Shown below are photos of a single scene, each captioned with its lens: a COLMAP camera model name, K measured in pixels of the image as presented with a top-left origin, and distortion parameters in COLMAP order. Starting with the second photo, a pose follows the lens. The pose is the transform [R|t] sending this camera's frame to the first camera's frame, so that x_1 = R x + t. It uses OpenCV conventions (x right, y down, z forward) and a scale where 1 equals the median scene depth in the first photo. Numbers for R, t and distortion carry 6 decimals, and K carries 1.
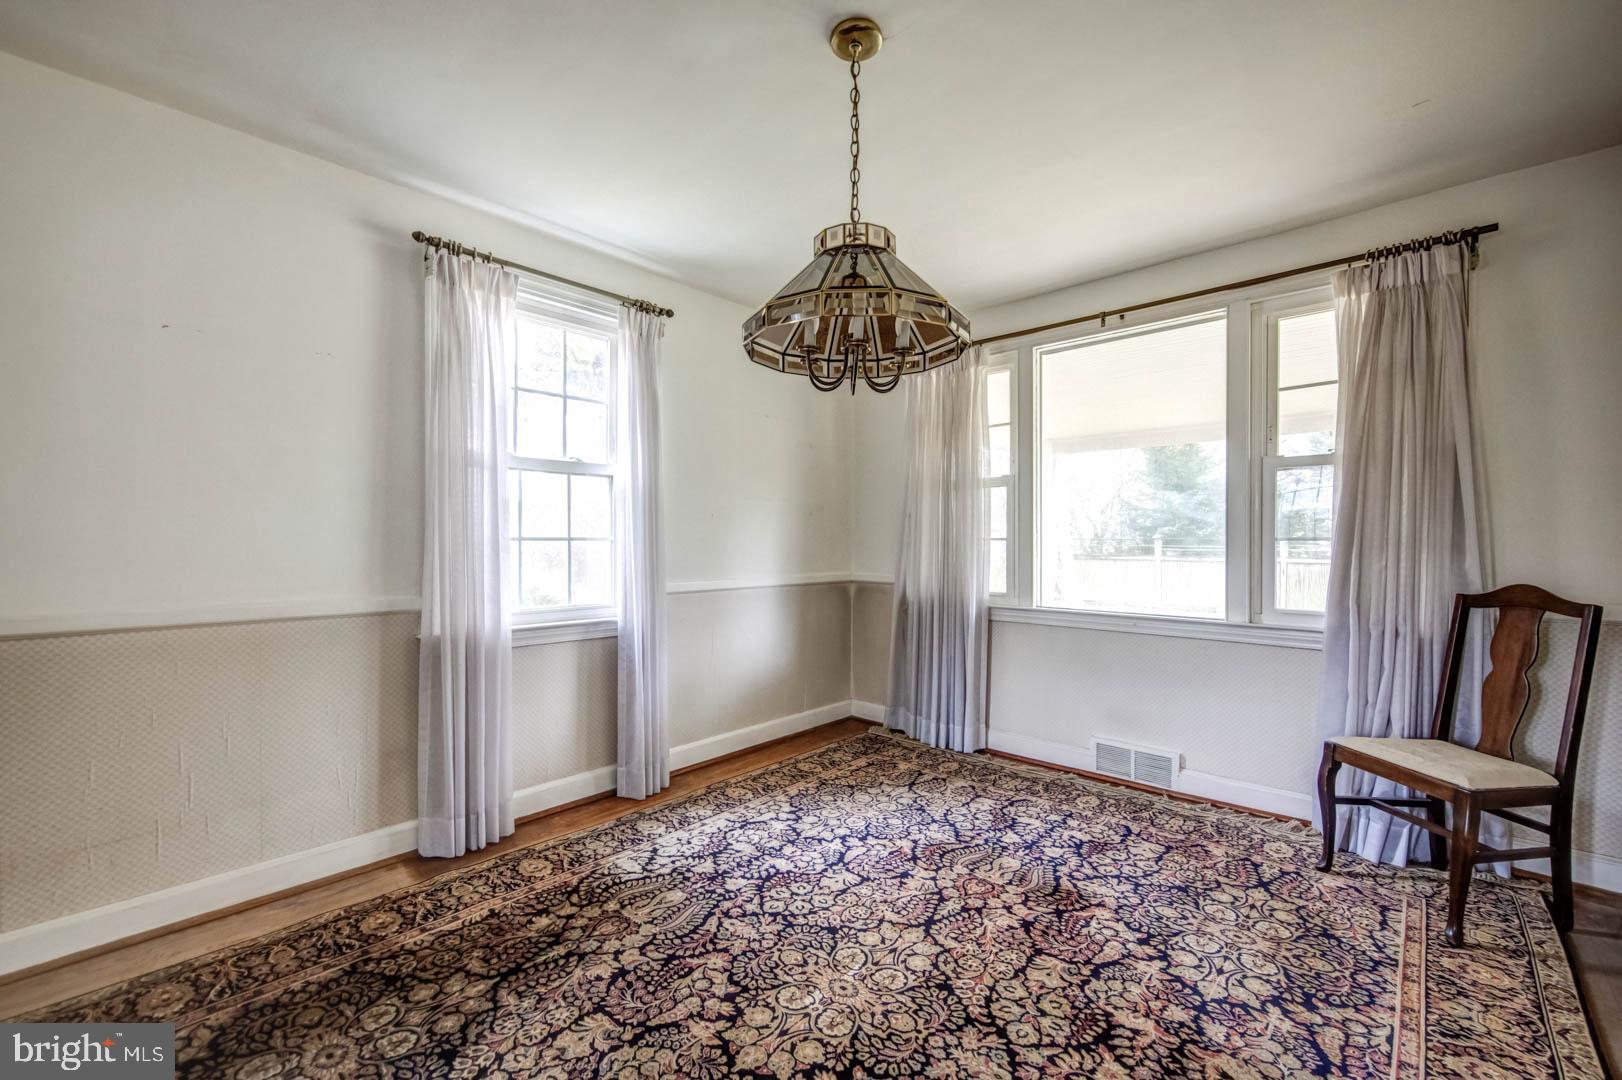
lens RADIAL K [[668.9, 0, 810.3], [0, 668.9, 561.6], [0, 0, 1]] dist [0.003454, 0.000165]
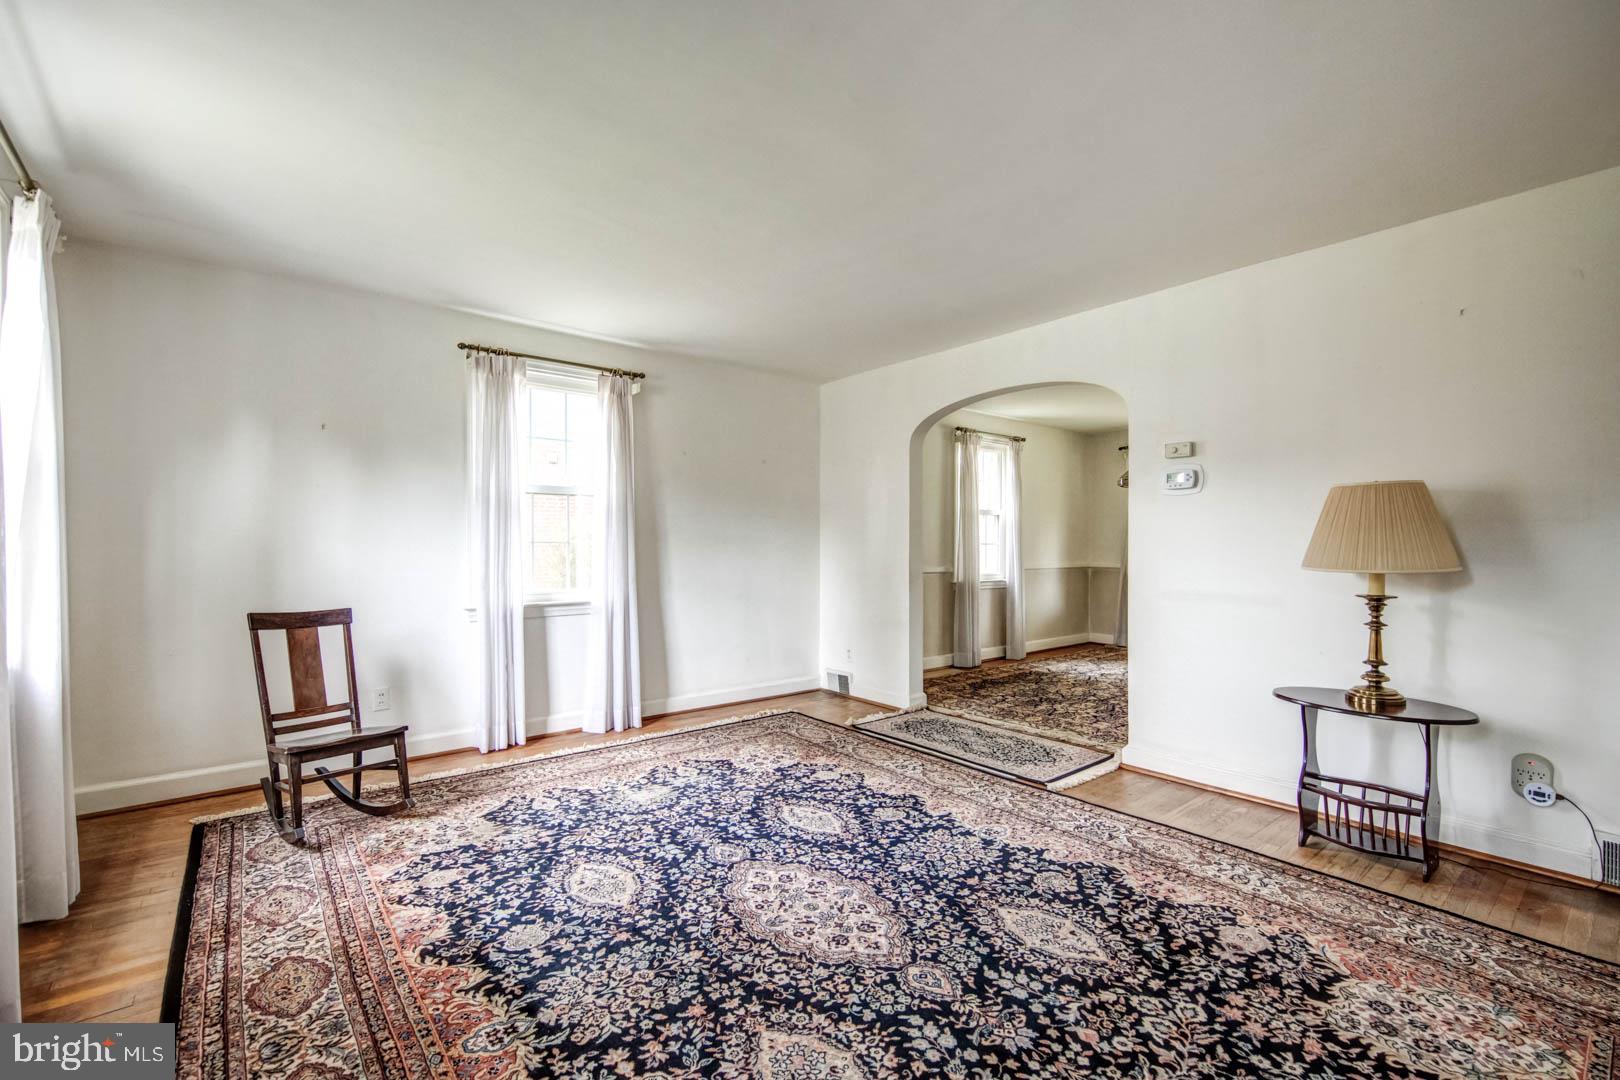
lens RADIAL K [[680.3, 0, 808.7], [0, 680.3, 547.9], [0, 0, 1]] dist [0.011590, -0.007708]
pose [[0.990074, 0.000055, -0.140545, -0.672589], [-0.004077, 0.999590, -0.028329, 0.052807], [0.140486, 0.028621, 0.989669, -1.452988]]
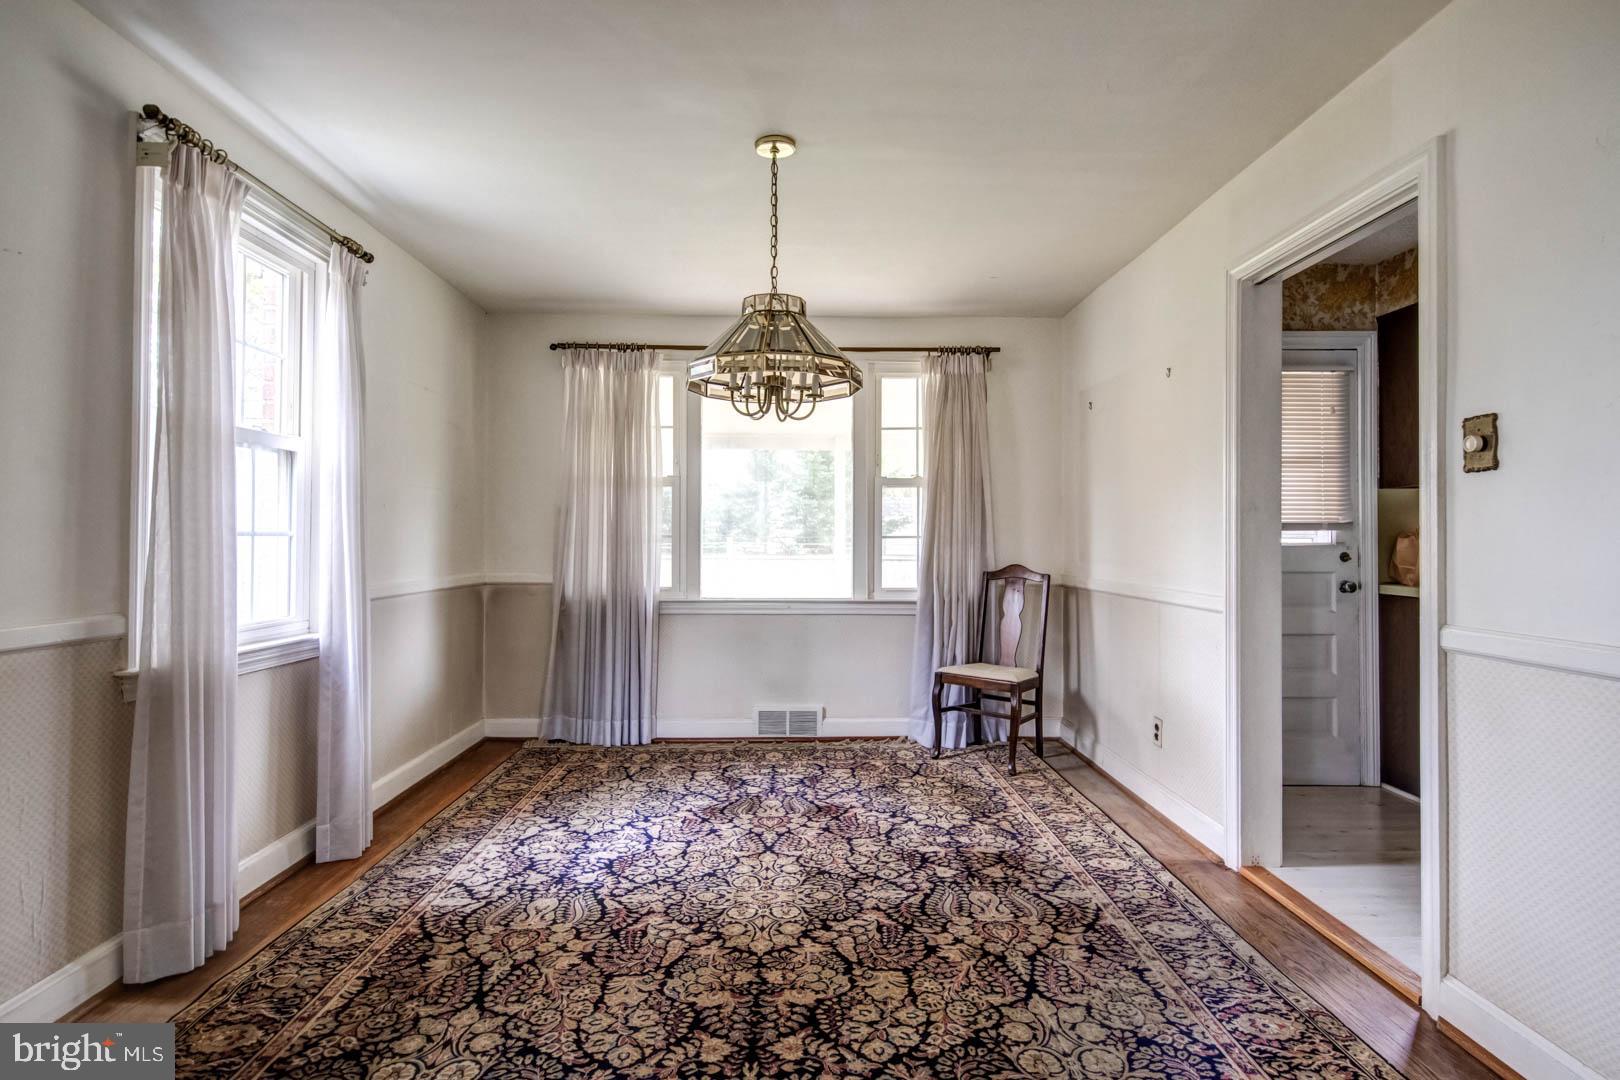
lens RADIAL K [[812.1, 0, 808.9], [0, 812.1, 531.2], [0, 0, 1]] dist [0.035347, -0.018230]
pose [[0.720495, 0.007056, 0.693425, -0.586937], [0.022787, 0.999167, -0.033844, 0.012083], [-0.693086, 0.040186, 0.719734, -0.102245]]
